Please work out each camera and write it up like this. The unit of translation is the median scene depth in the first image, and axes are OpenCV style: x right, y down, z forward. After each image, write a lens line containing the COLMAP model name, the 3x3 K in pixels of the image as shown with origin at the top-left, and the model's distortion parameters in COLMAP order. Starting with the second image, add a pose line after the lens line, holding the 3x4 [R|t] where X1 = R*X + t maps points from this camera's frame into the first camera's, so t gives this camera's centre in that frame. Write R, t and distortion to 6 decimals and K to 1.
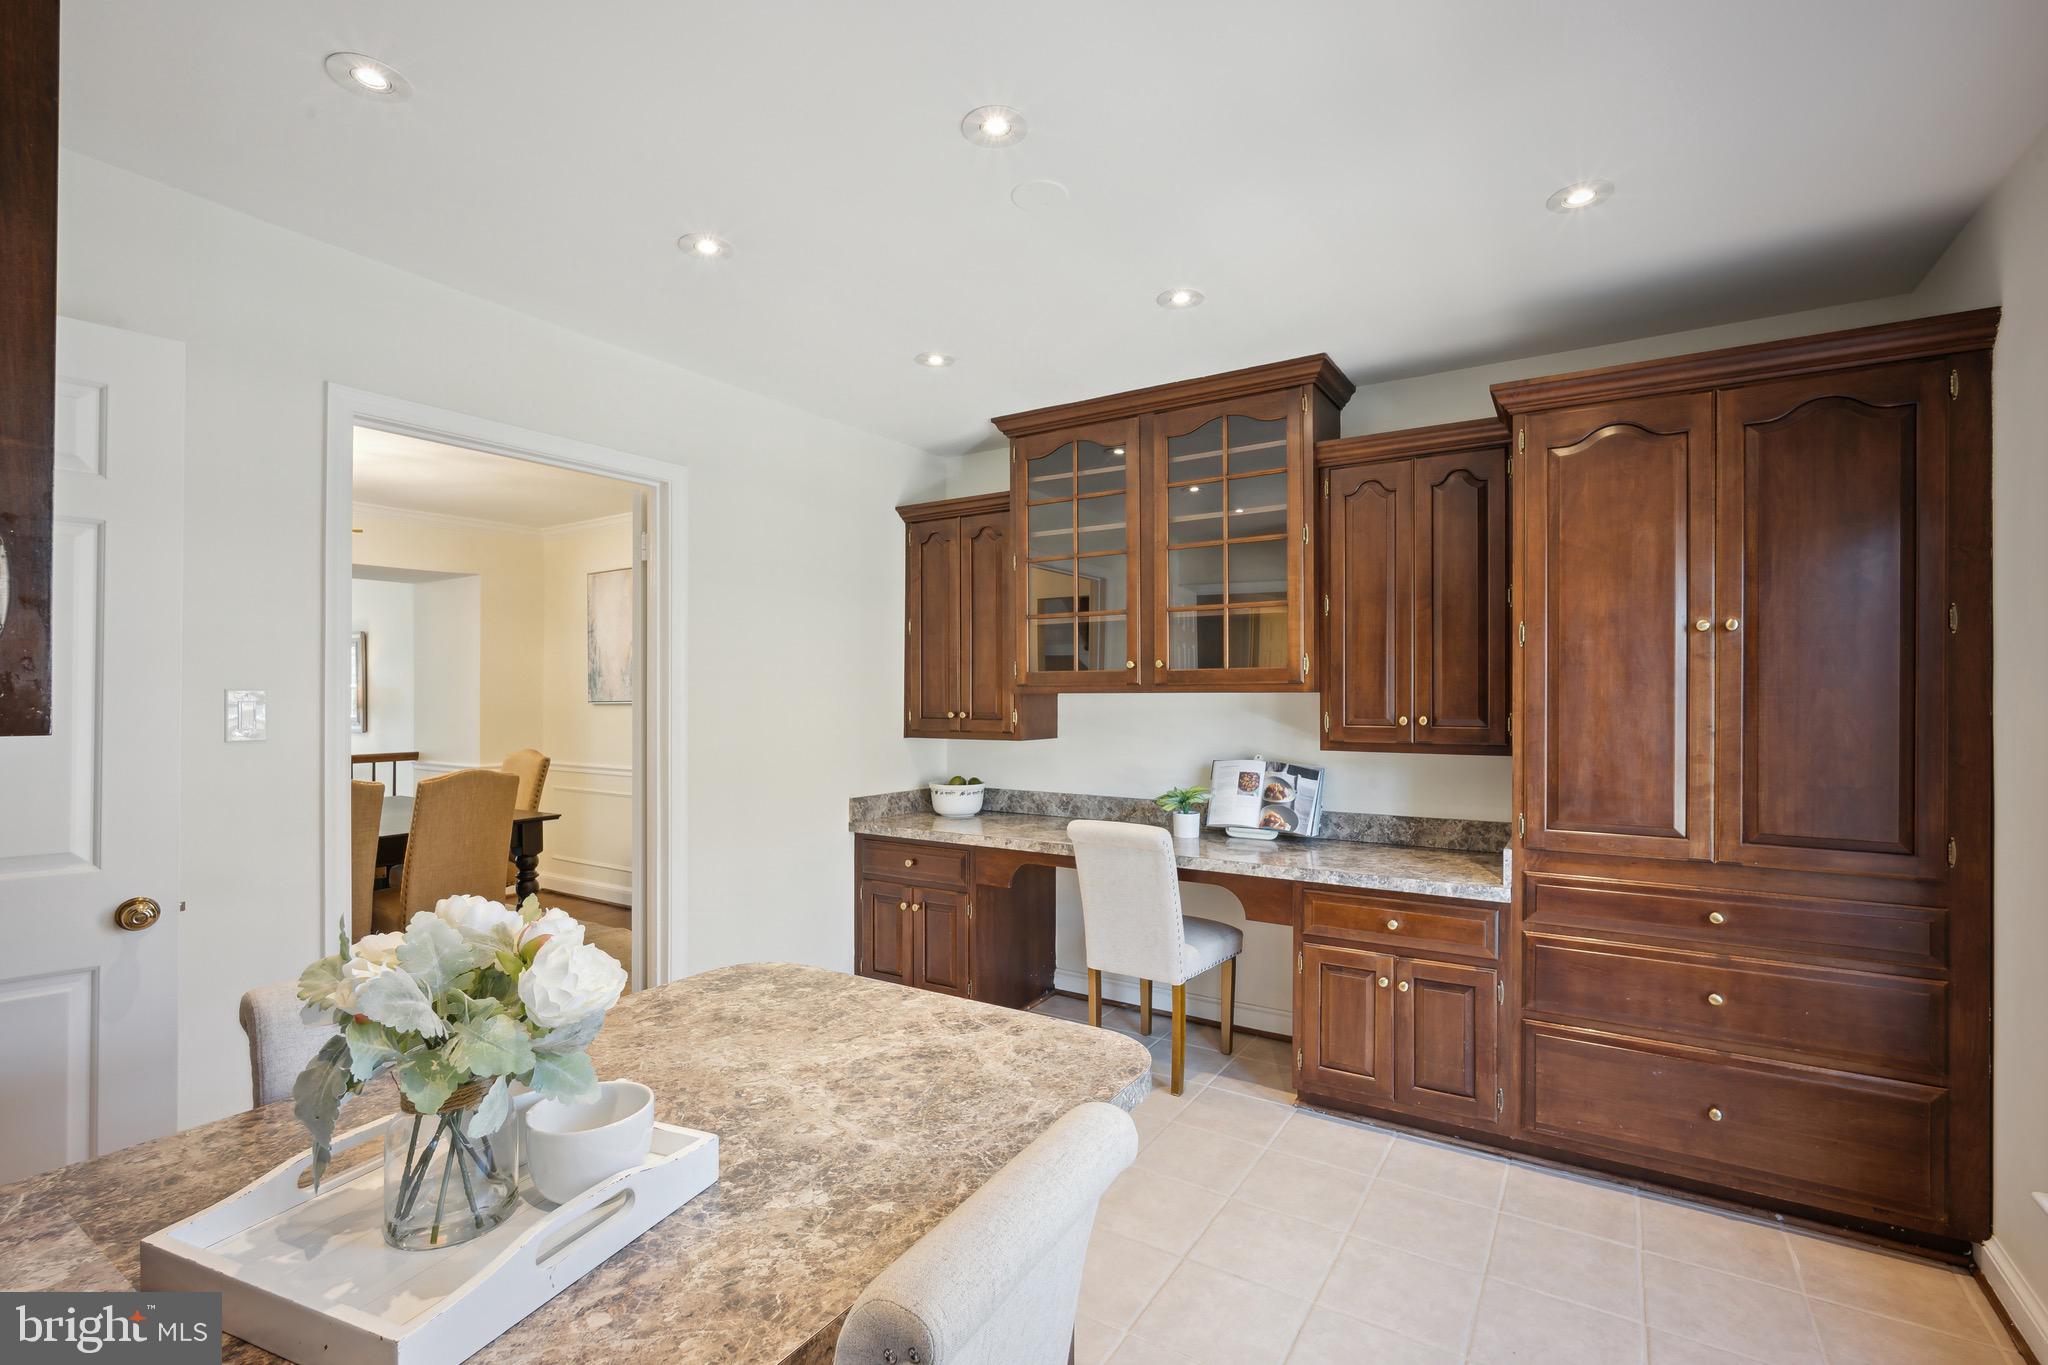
lens RADIAL K [[905.4, 0, 1028.5], [0, 905.4, 692.7], [0, 0, 1]] dist [-0.012773, 0.003217]
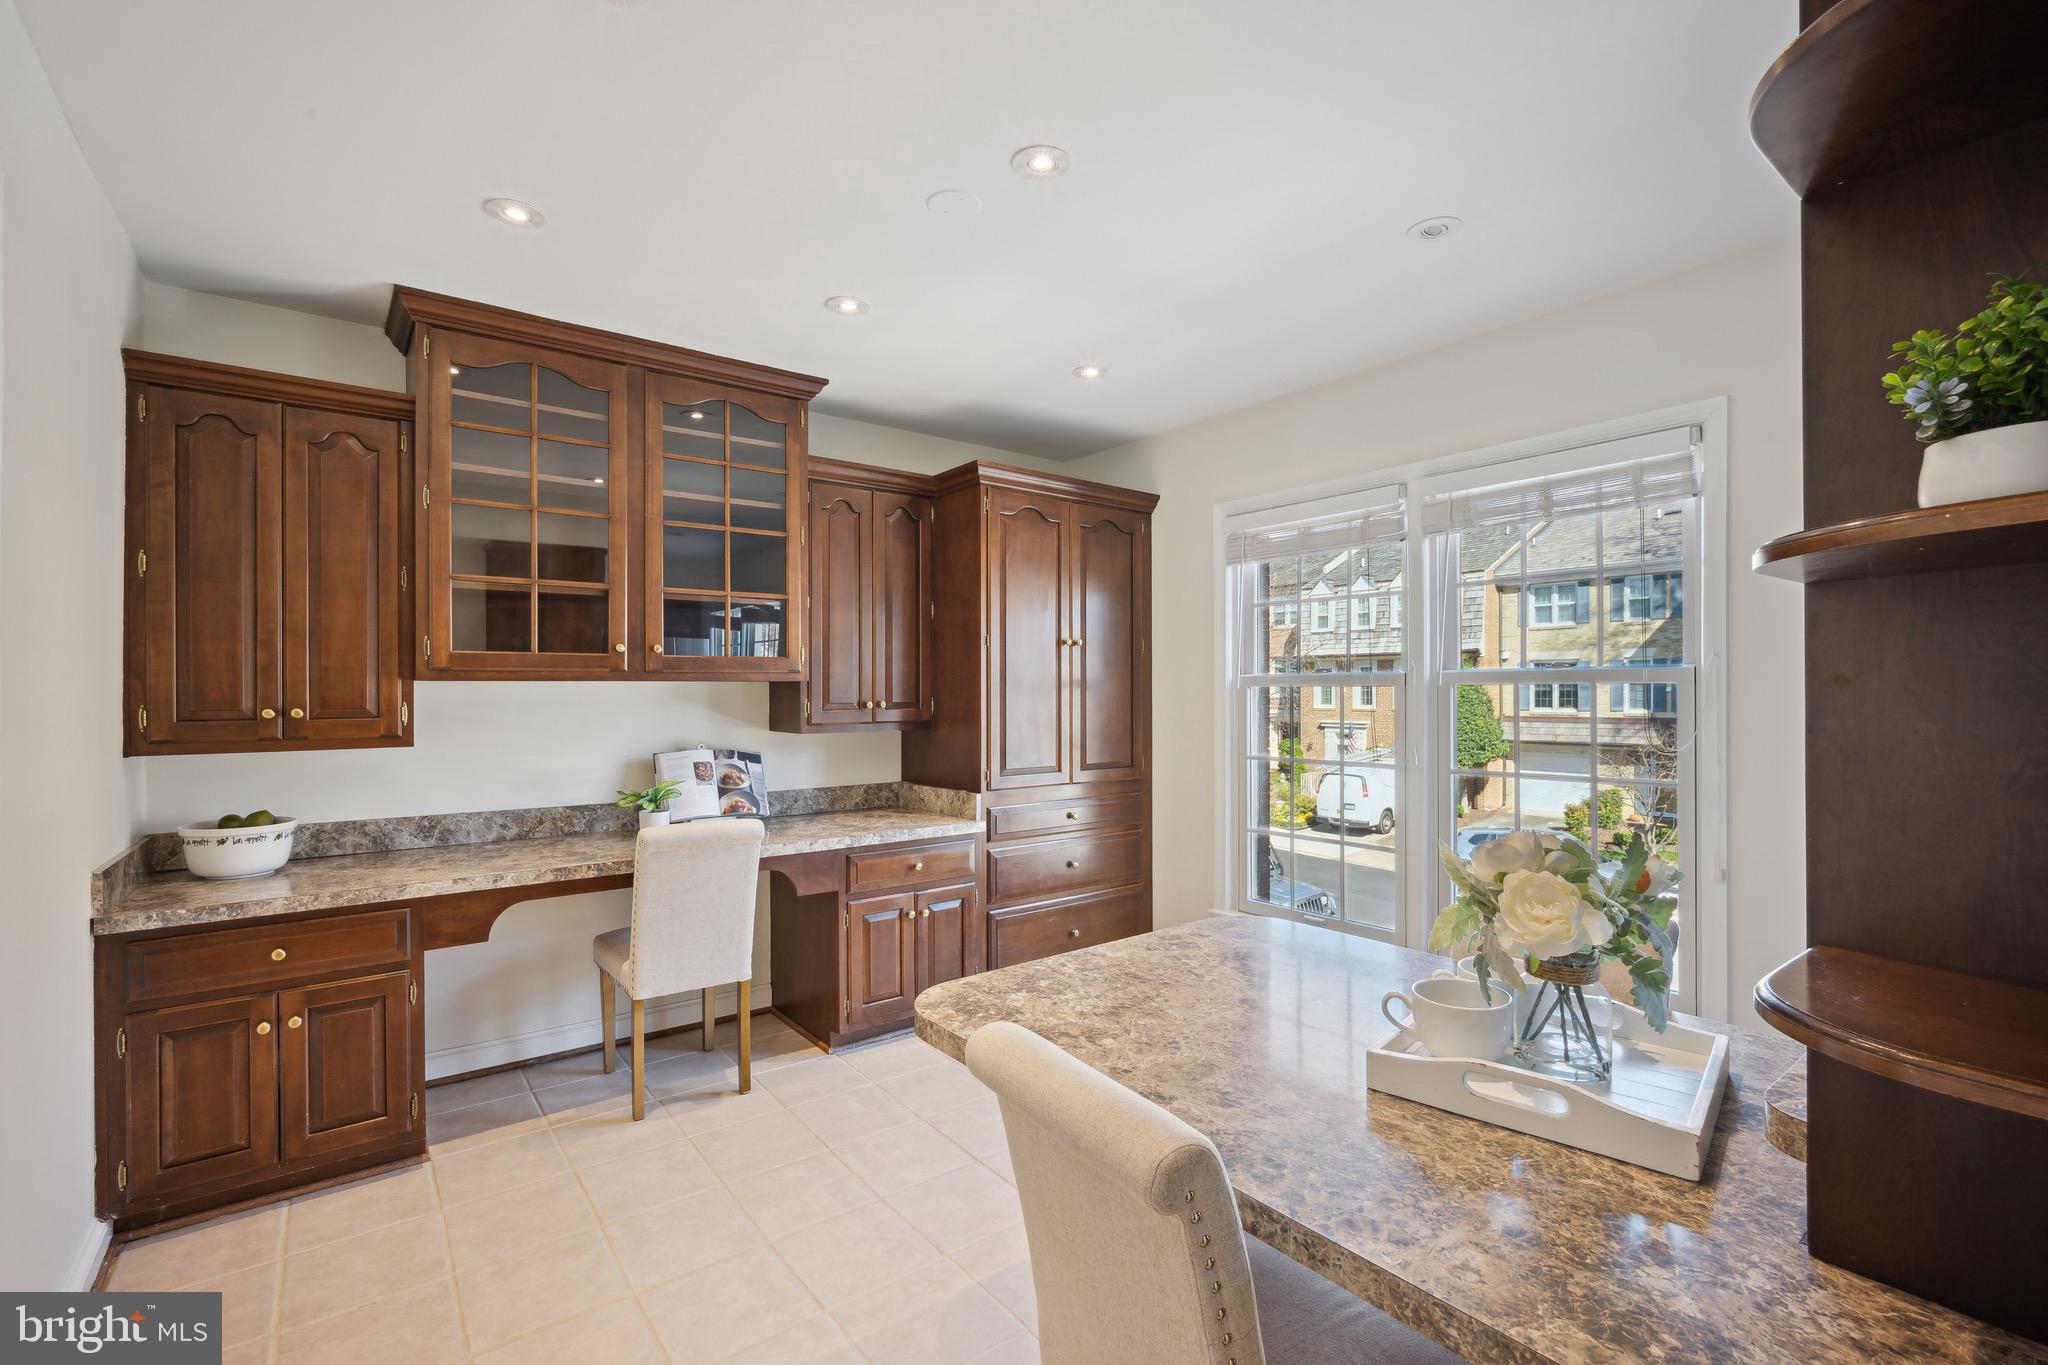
lens RADIAL K [[905.4, 0, 1022.3], [0, 905.4, 686.4], [0, 0, 1]] dist [-0.012773, 0.003217]
pose [[0.344596, 0.001380, 0.938750, -0.574328], [-0.001604, 0.999998, -0.000881, 0.006071], [-0.938750, -0.001202, 0.344598, 0.340477]]
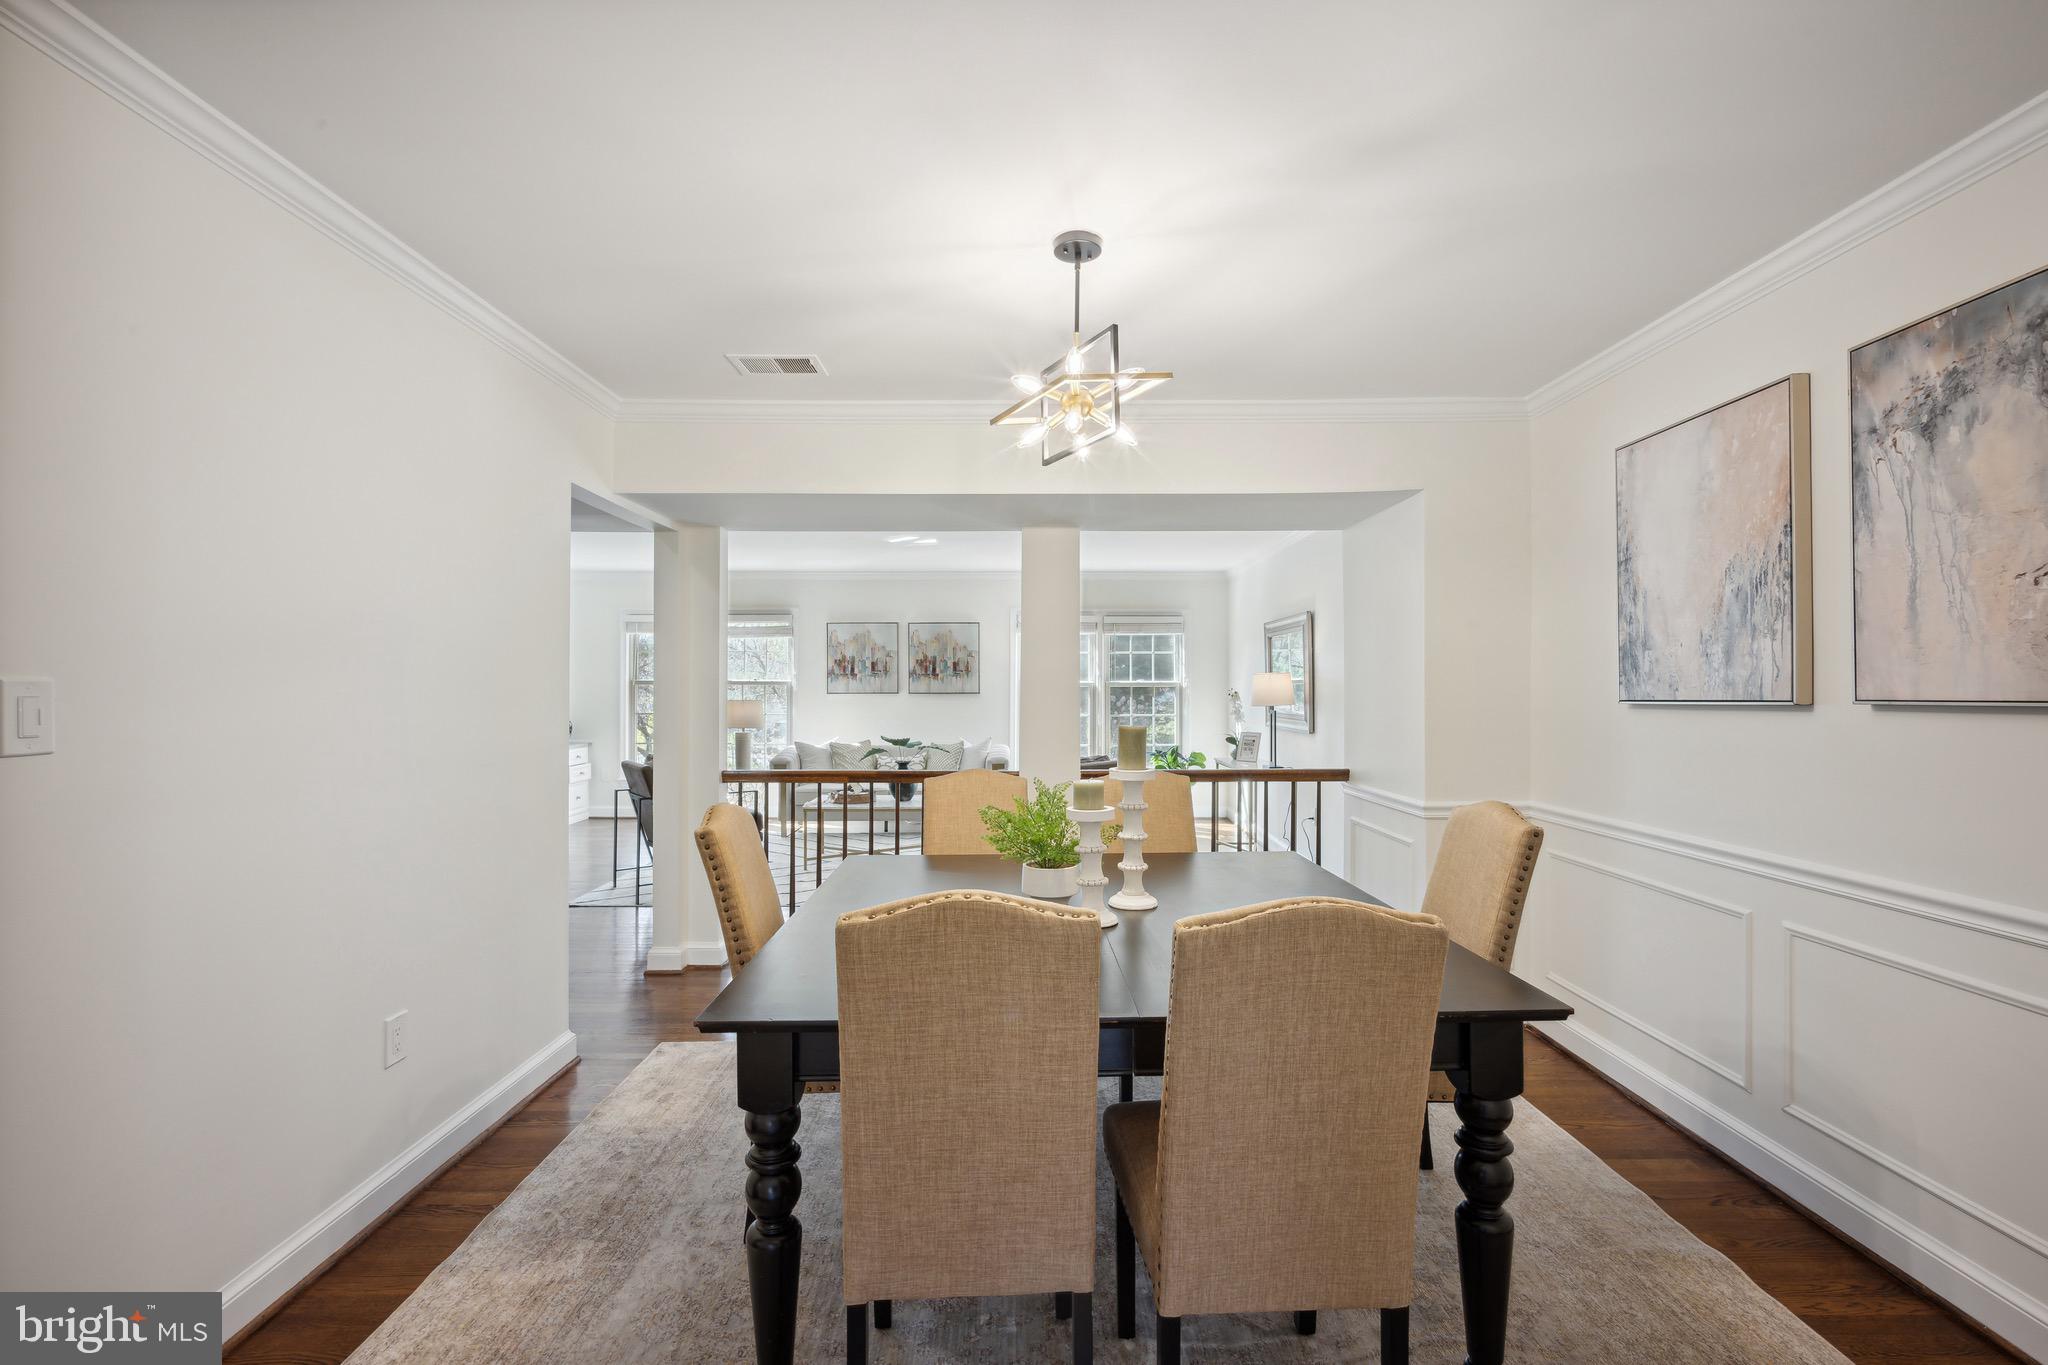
lens RADIAL K [[905.4, 0, 1025.8], [0, 905.4, 683.2], [0, 0, 1]] dist [-0.012773, 0.003217]
pose [[0.532717, -0.005688, -0.846274, -0.414532], [0.002731, 0.999984, -0.005001, 0.003662], [0.846289, 0.000353, 0.532724, 0.782533]]
